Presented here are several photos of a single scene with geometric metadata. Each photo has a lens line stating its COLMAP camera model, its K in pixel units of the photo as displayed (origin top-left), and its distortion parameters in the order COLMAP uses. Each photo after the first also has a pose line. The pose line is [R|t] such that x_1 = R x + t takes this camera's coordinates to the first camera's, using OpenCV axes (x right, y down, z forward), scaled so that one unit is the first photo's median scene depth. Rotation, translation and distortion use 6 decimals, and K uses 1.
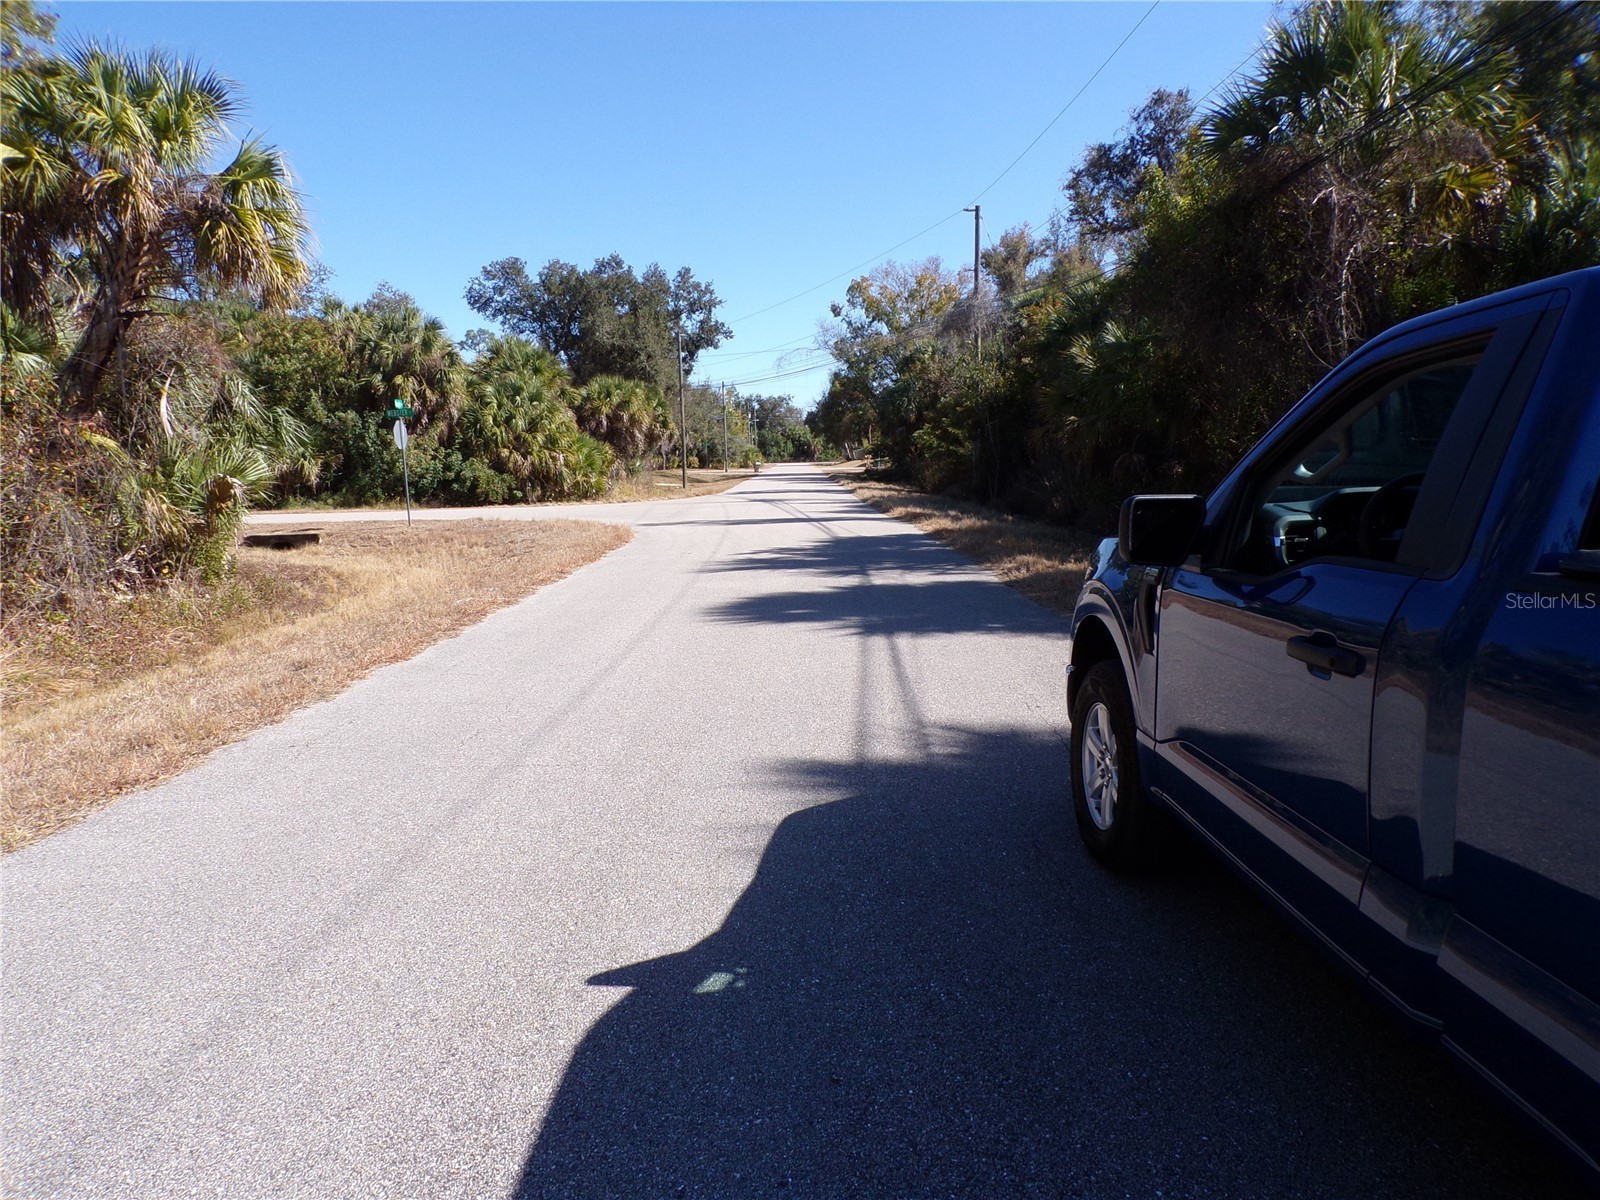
lens RADIAL K [[1083.8, 0, 792.4], [0, 1083.8, 608.3], [0, 0, 1]] dist [-0.026759, 0.033398]
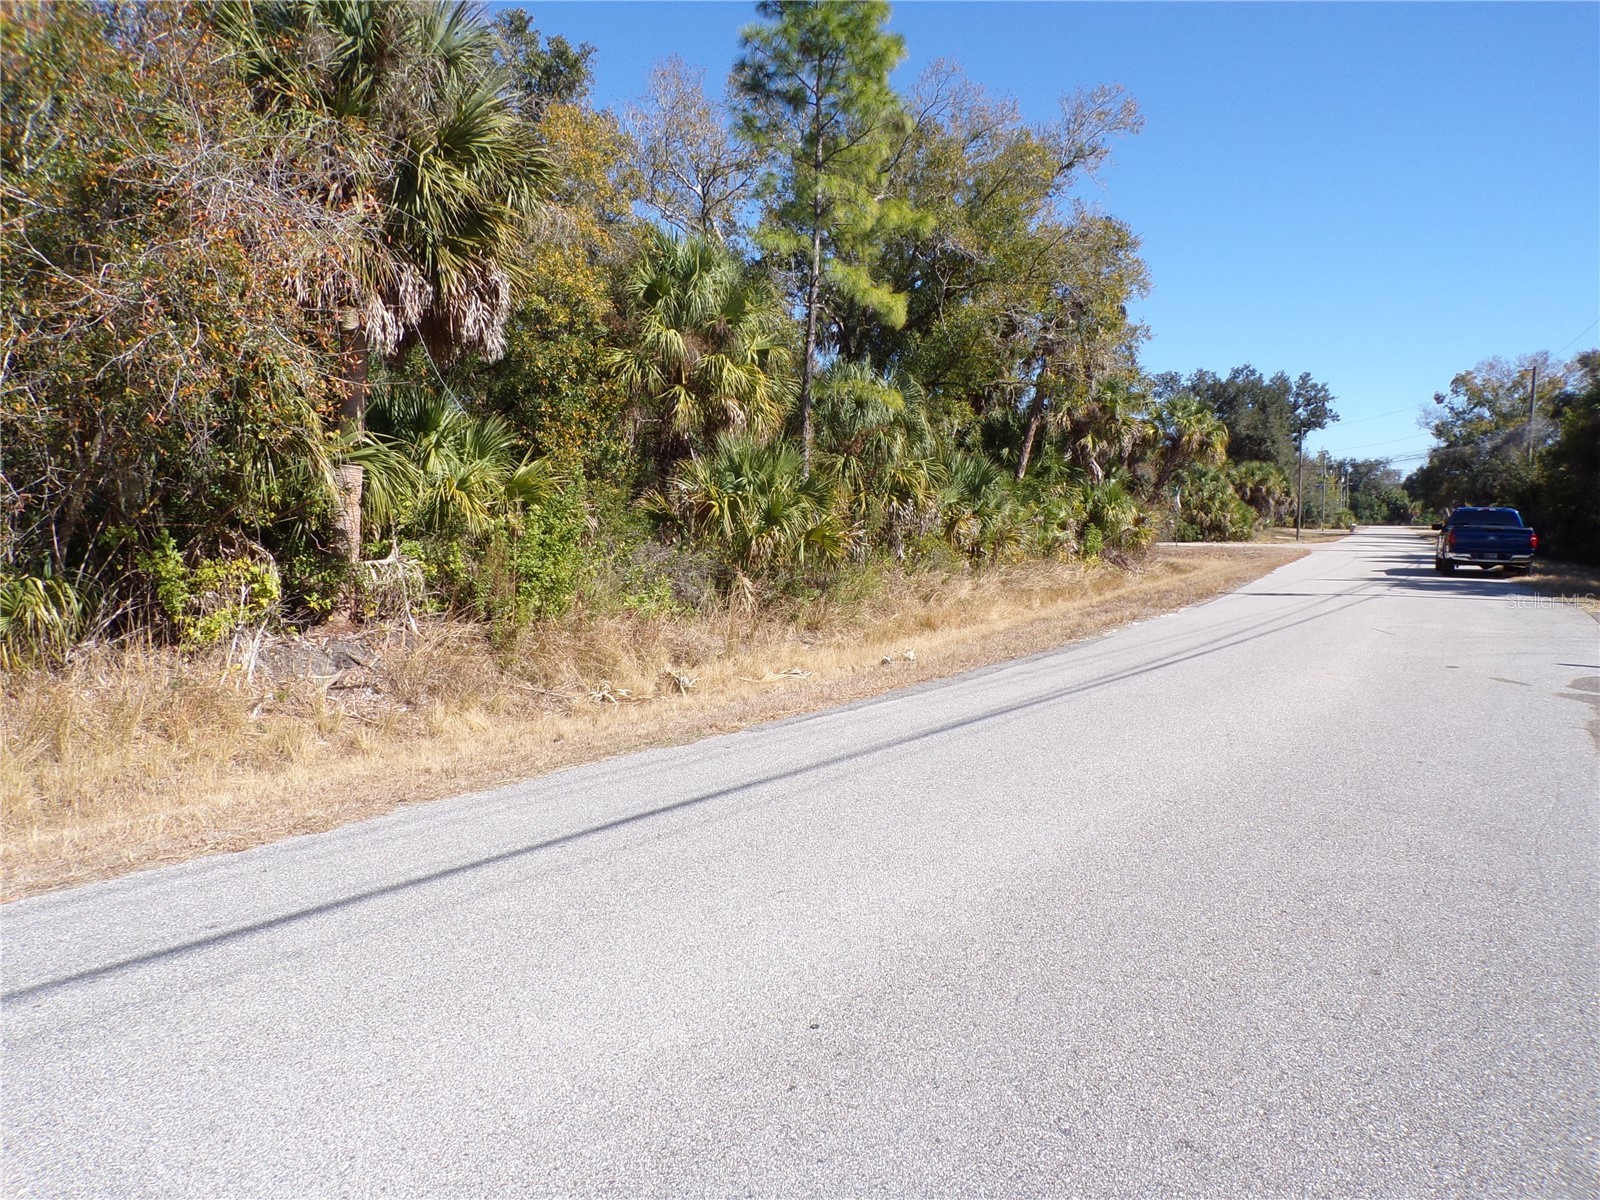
lens RADIAL K [[1083.8, 0, 792.4], [0, 1083.8, 608.3], [0, 0, 1]] dist [-0.026759, 0.033398]
pose [[0.876718, 0.068841, -0.476052, -0.003058], [-0.092377, 0.995380, -0.026185, 0.052281], [0.472050, 0.066933, 0.879027, -0.370653]]
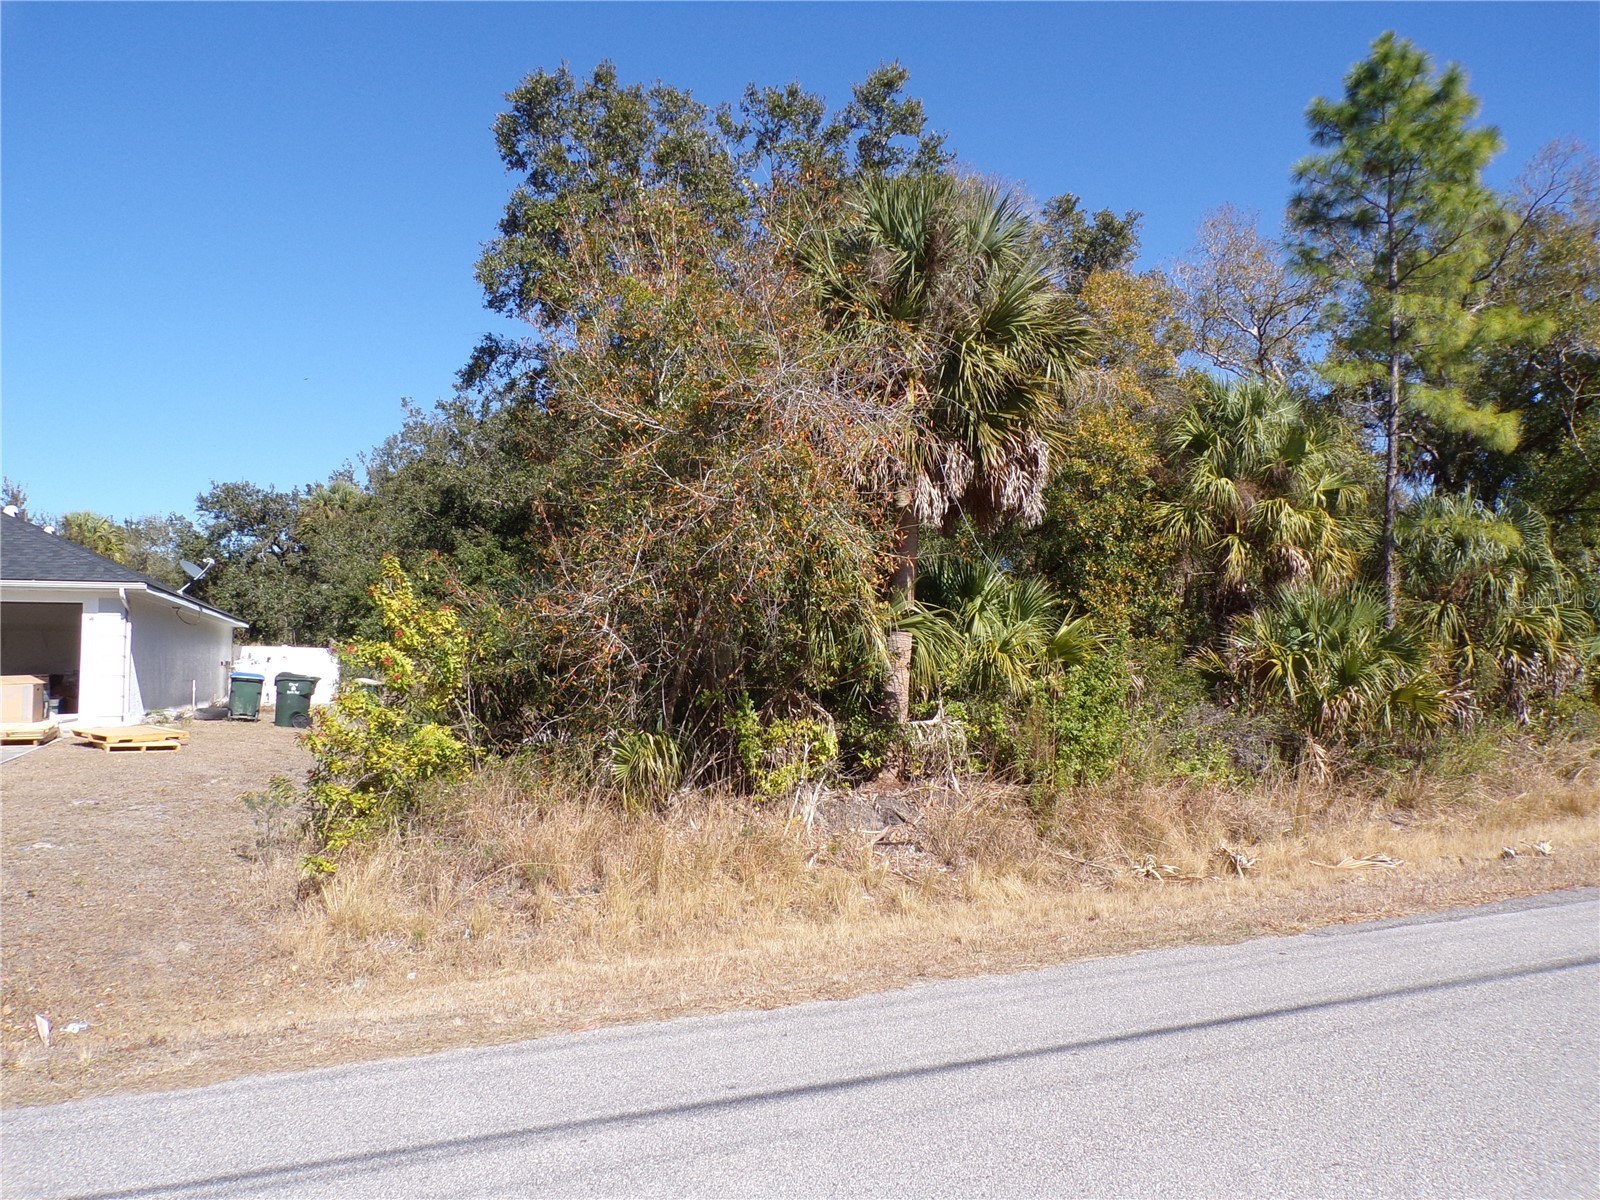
lens RADIAL K [[1083.8, 0, 792.4], [0, 1083.8, 608.3], [0, 0, 1]] dist [-0.026759, 0.033398]
pose [[0.537619, -0.024424, -0.842834, -0.002730], [-0.127505, 0.985731, -0.109897, 0.047188], [0.833491, 0.166548, 0.526834, -0.361523]]
